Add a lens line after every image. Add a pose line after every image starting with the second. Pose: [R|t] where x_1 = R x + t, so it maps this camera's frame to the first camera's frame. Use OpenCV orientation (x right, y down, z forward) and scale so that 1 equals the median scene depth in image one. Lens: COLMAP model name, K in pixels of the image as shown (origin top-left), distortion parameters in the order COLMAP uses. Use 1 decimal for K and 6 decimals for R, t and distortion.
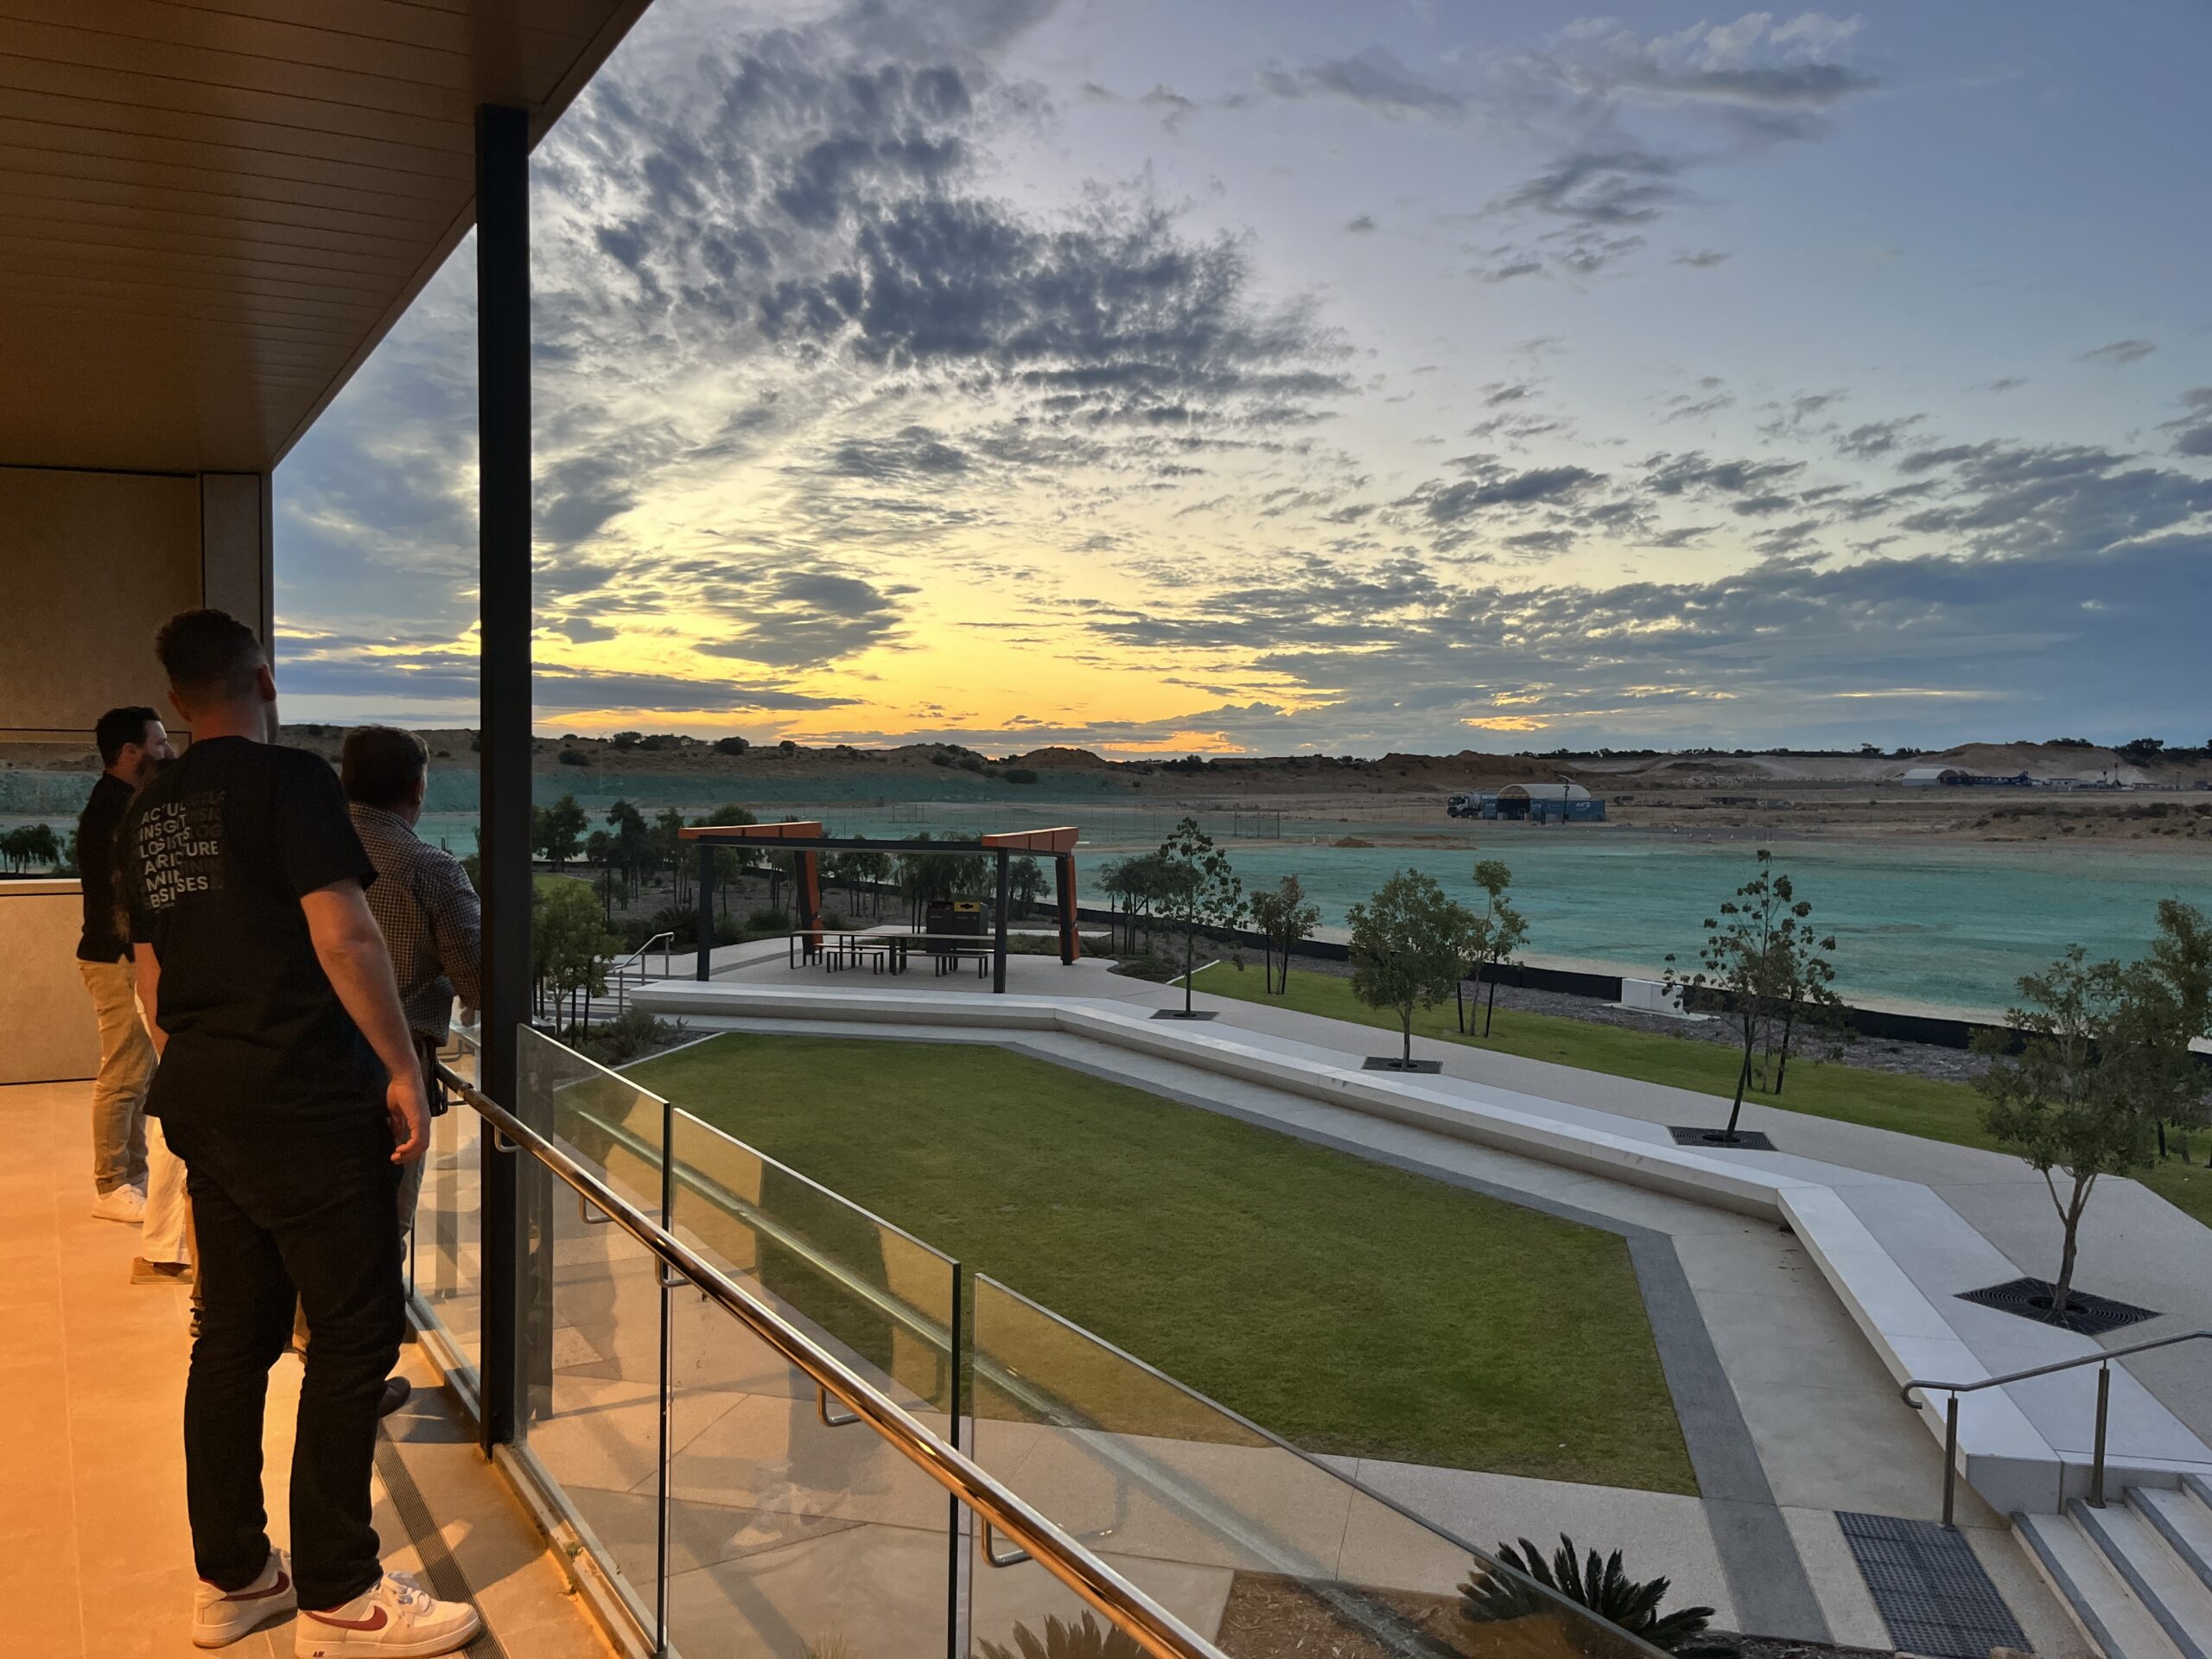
lens RADIAL K [[1684.7, 0, 1105.8], [0, 1684.7, 832.7], [0, 0, 1]] dist [-0.003097, -0.002394]
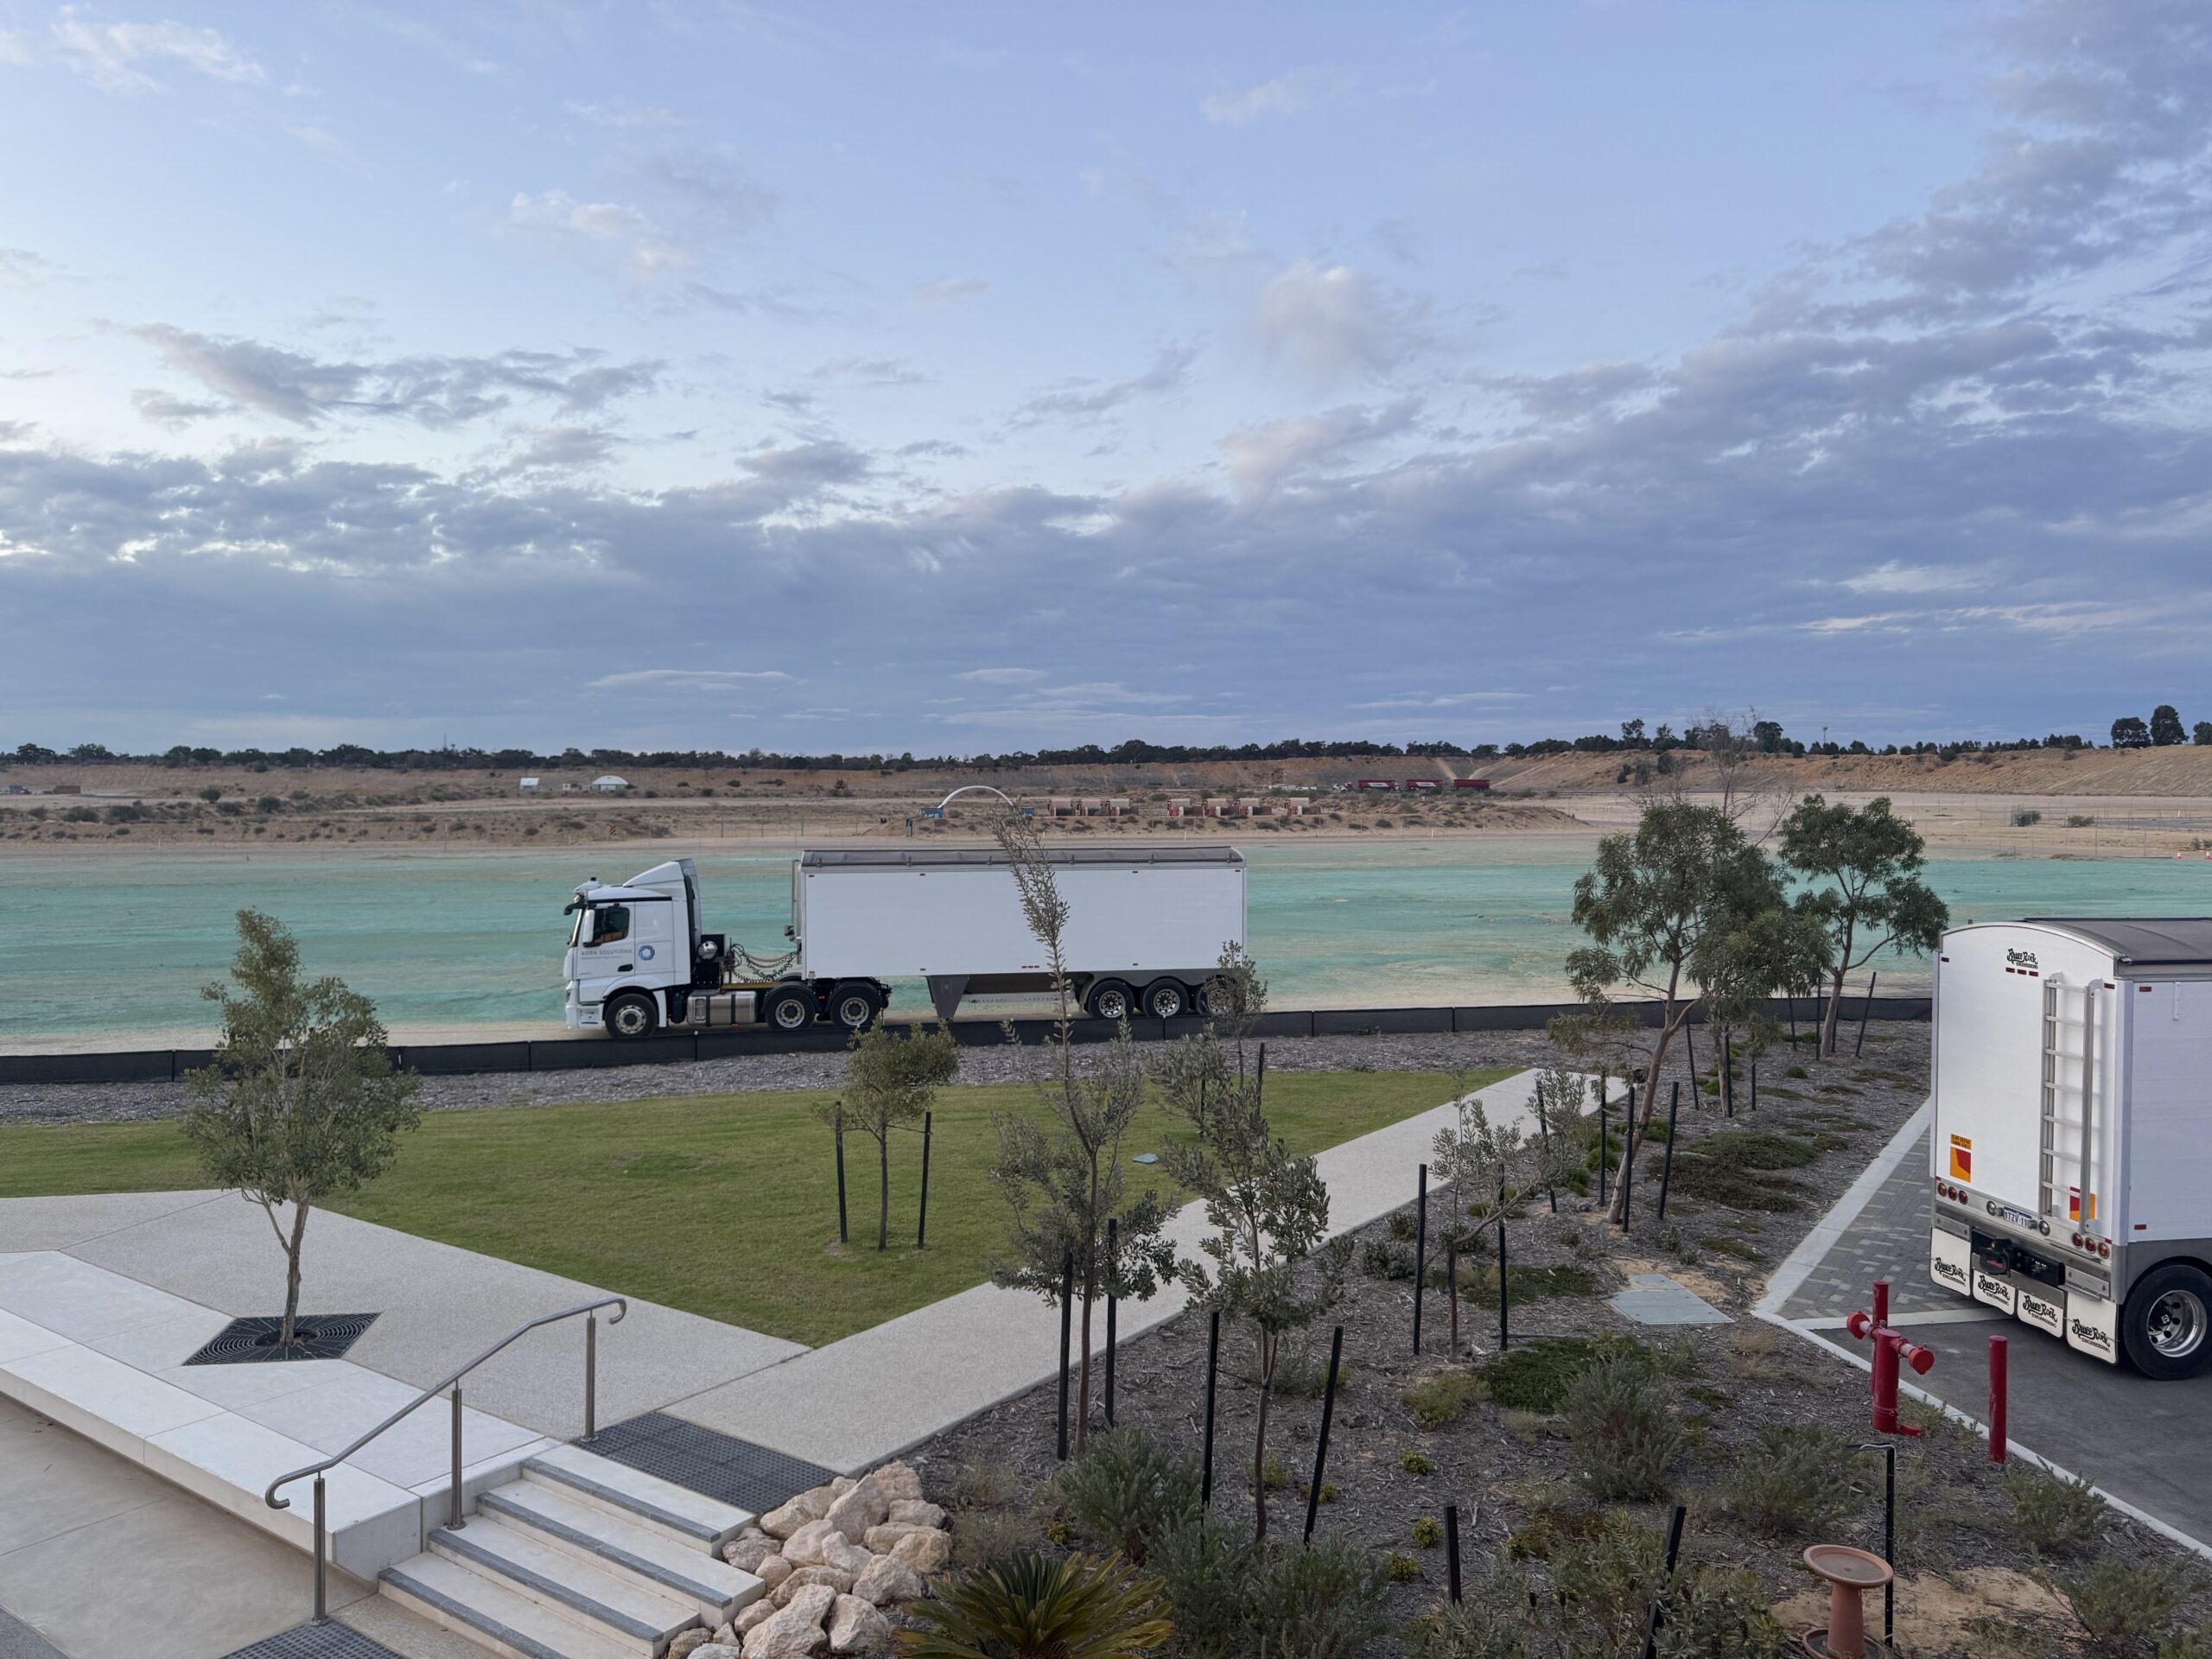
lens RADIAL K [[1561.8, 0, 1104.3], [0, 1561.8, 825.1], [0, 0, 1]] dist [-0.002590, -0.001209]
pose [[0.362973, -0.031295, 0.931274, -0.099337], [0.035290, 0.999181, 0.019823, -0.018362], [-0.931131, 0.025669, 0.363780, 0.229620]]
